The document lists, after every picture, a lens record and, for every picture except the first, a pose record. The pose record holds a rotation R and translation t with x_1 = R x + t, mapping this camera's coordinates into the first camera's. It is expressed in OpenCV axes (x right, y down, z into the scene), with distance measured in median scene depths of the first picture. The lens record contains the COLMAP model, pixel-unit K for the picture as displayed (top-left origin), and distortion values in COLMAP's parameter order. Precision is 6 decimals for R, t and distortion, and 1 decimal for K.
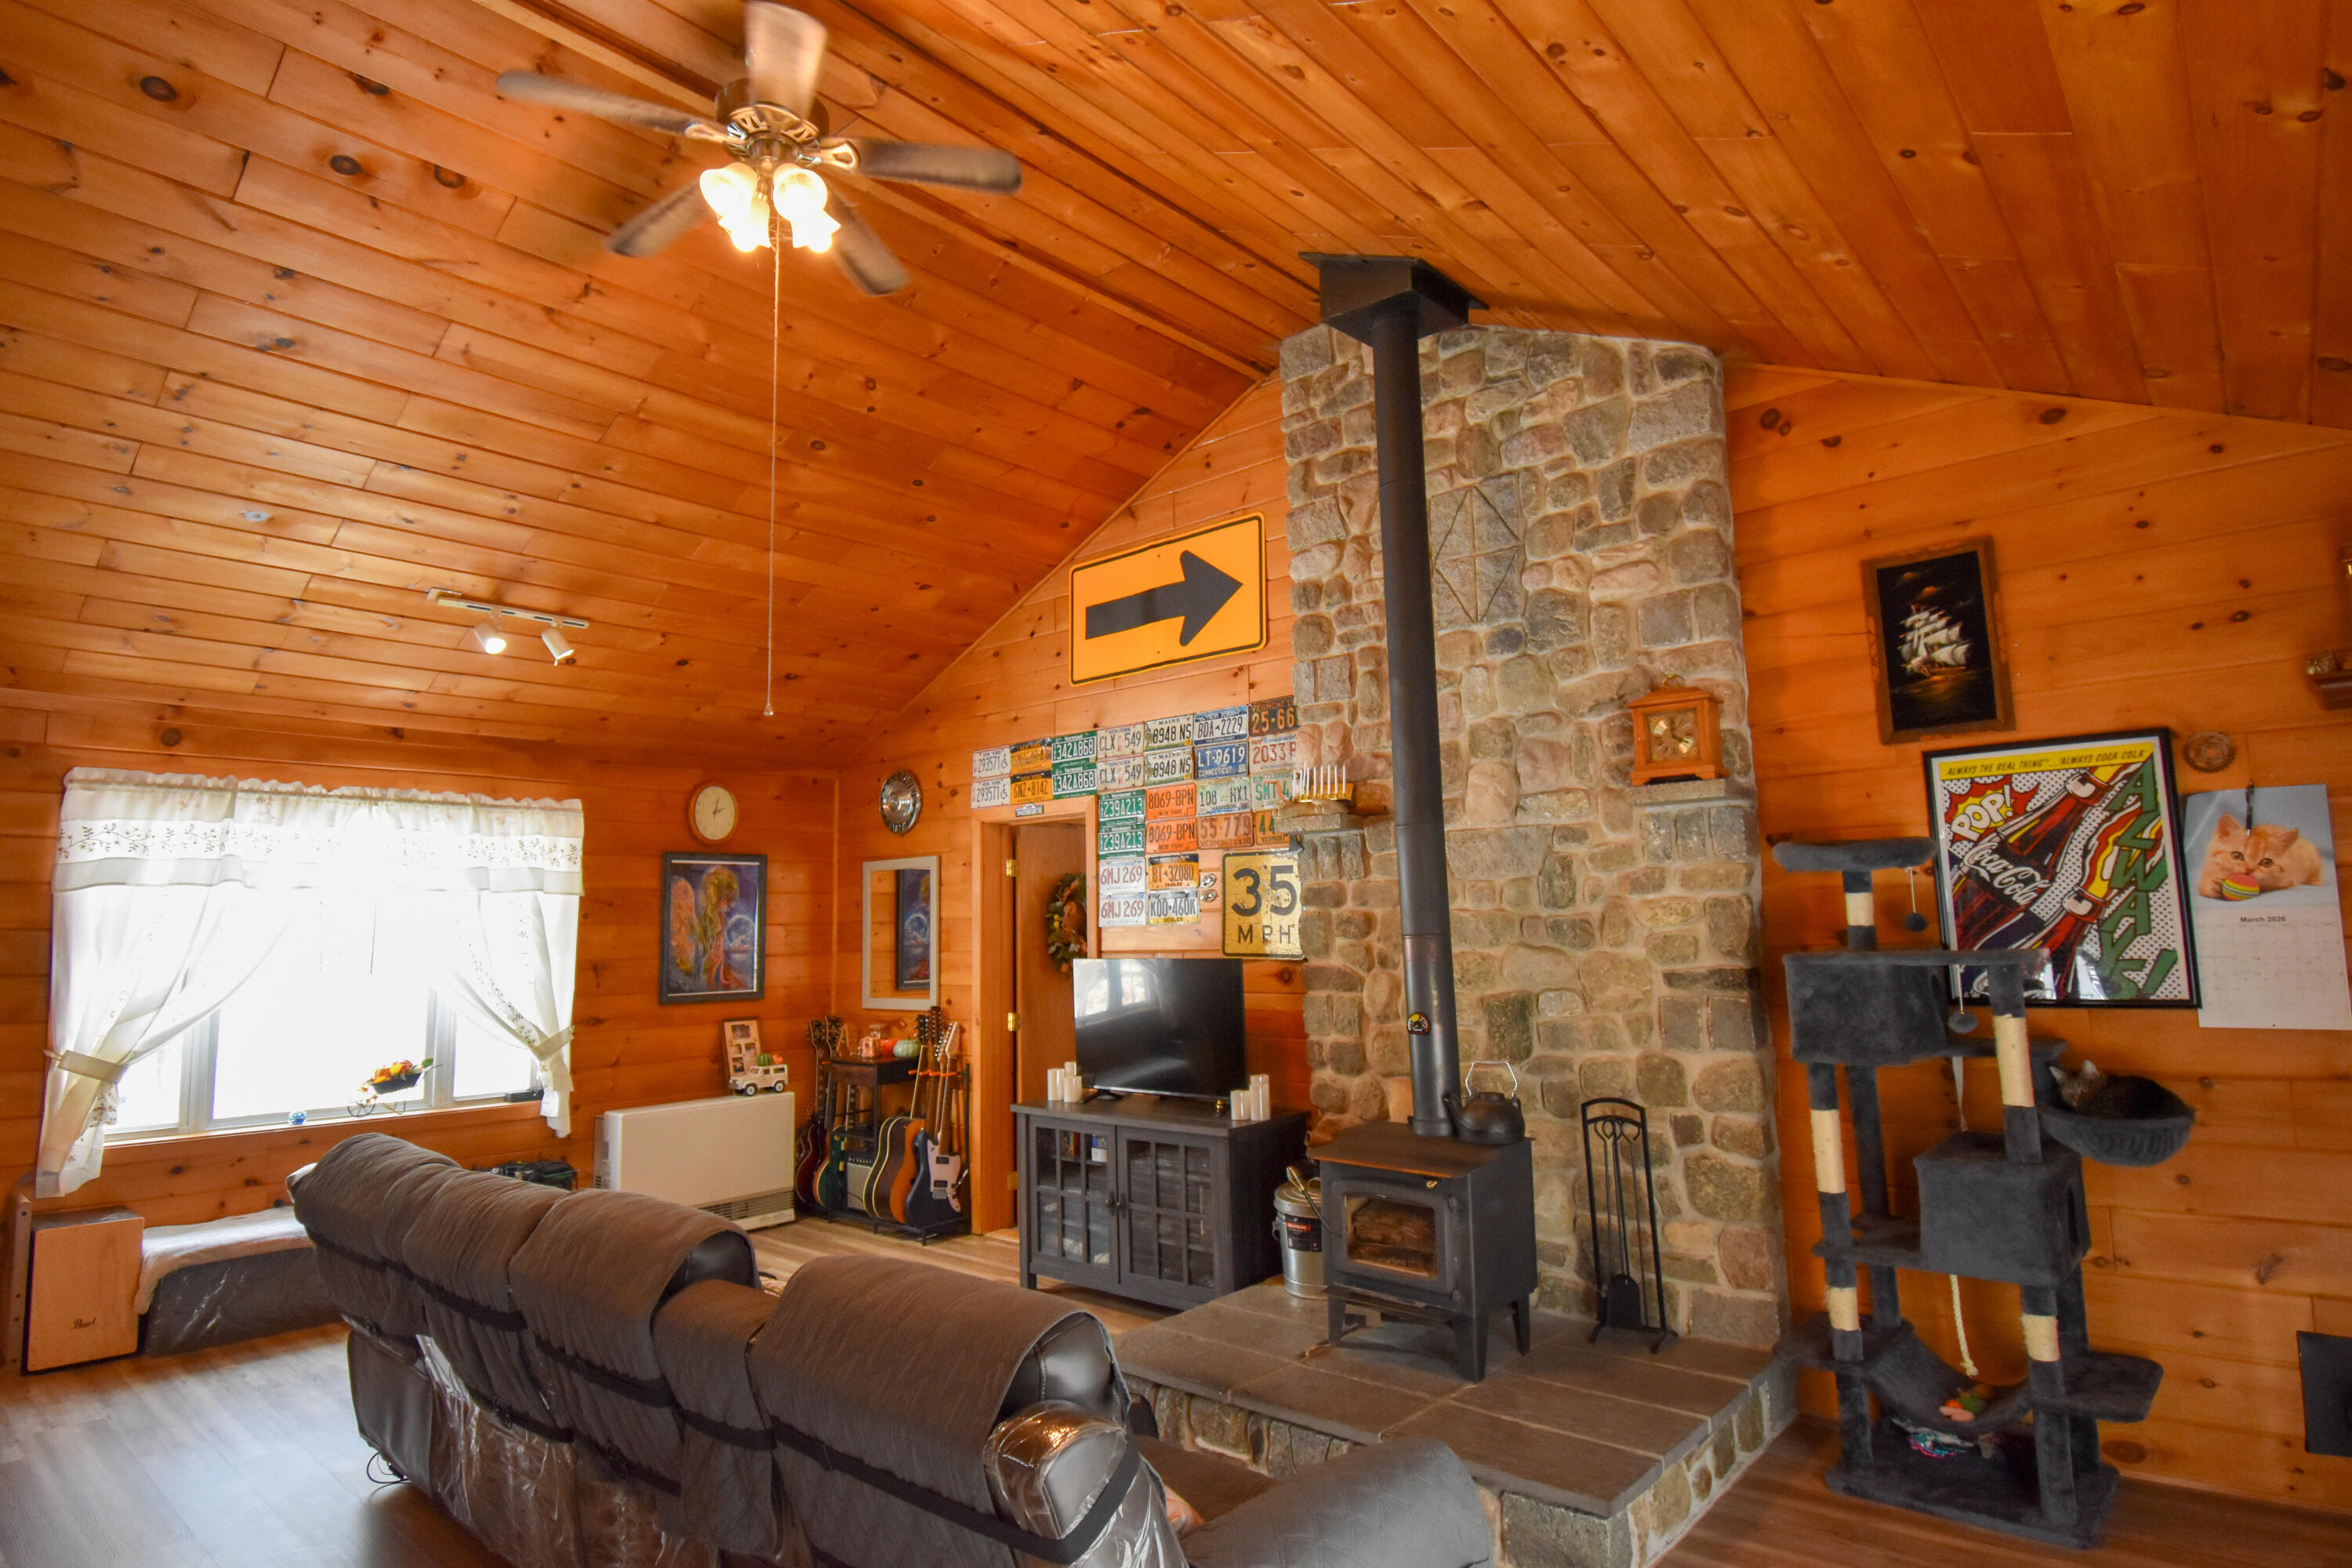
lens RADIAL K [[1259.5, 0, 1175.5], [0, 1259.5, 780.6], [0, 0, 1]] dist [0.025360, -0.031367]
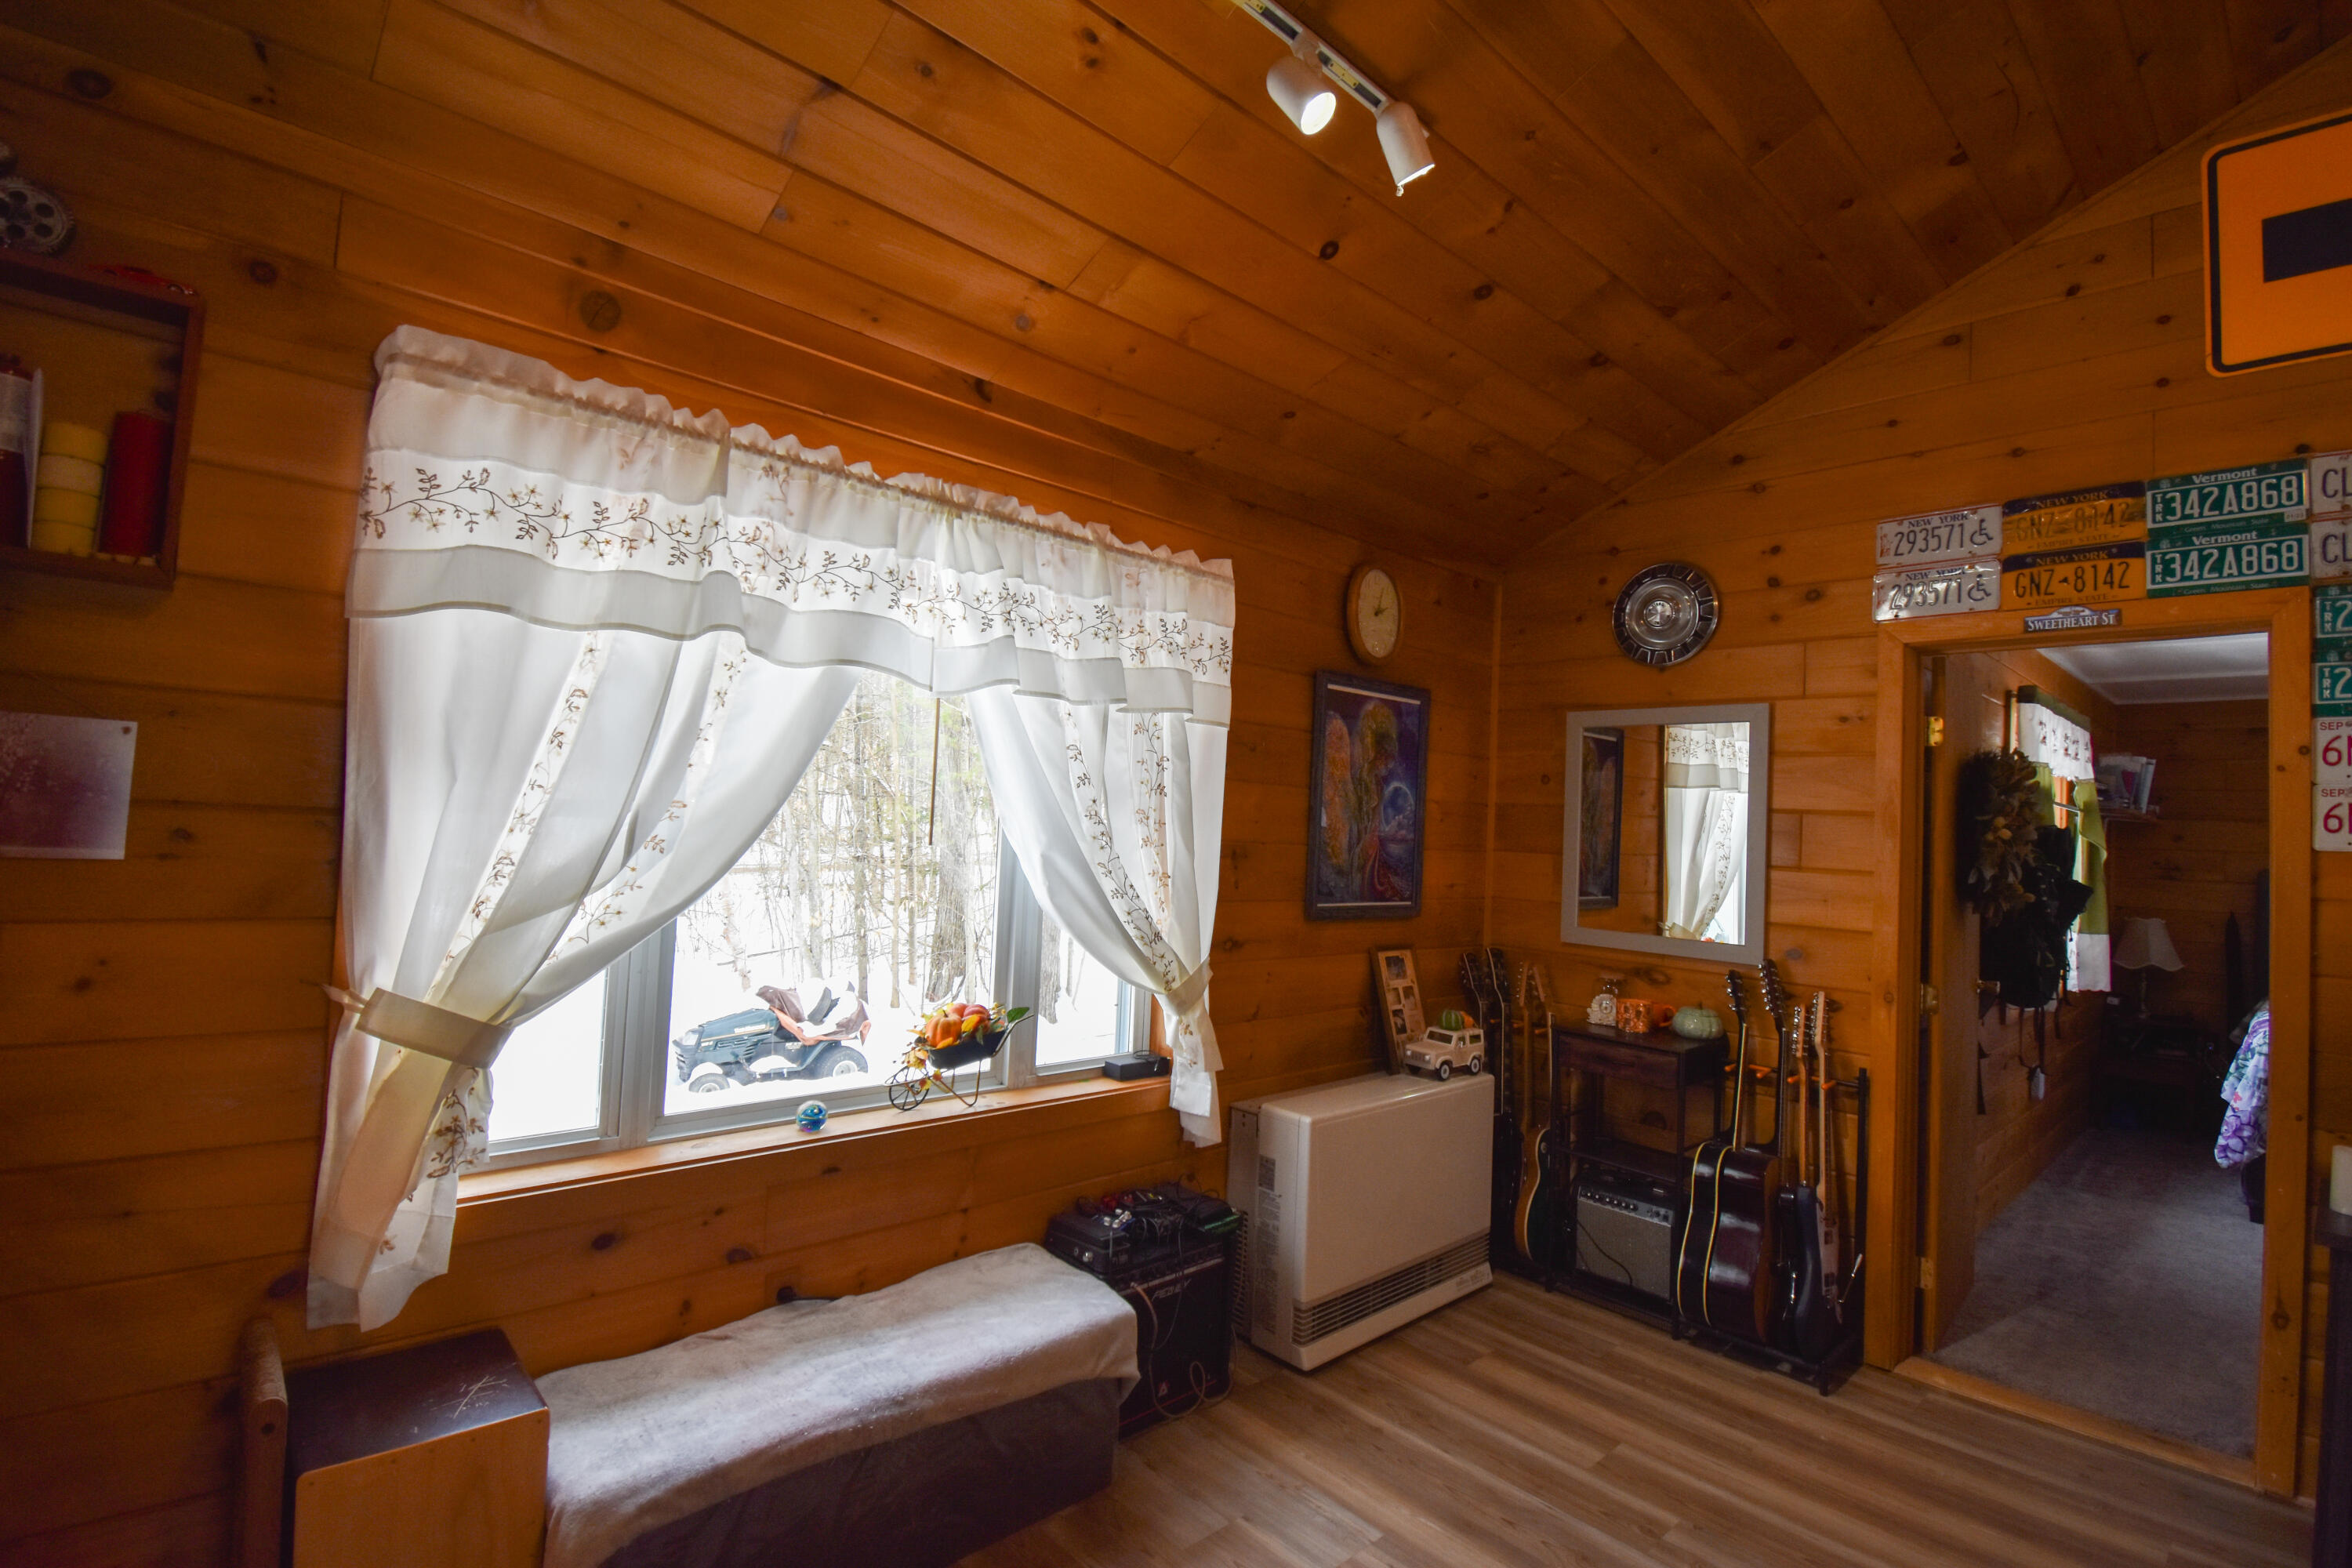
lens RADIAL K [[1086.7, 0, 1189.7], [0, 1086.7, 776.7], [0, 0, 1]] dist [0.025822, -0.027655]
pose [[0.993382, 0.063788, -0.095511, -0.538068], [-0.056417, 0.995357, 0.077981, 0.091801], [0.100042, -0.072076, 0.992369, 0.621177]]
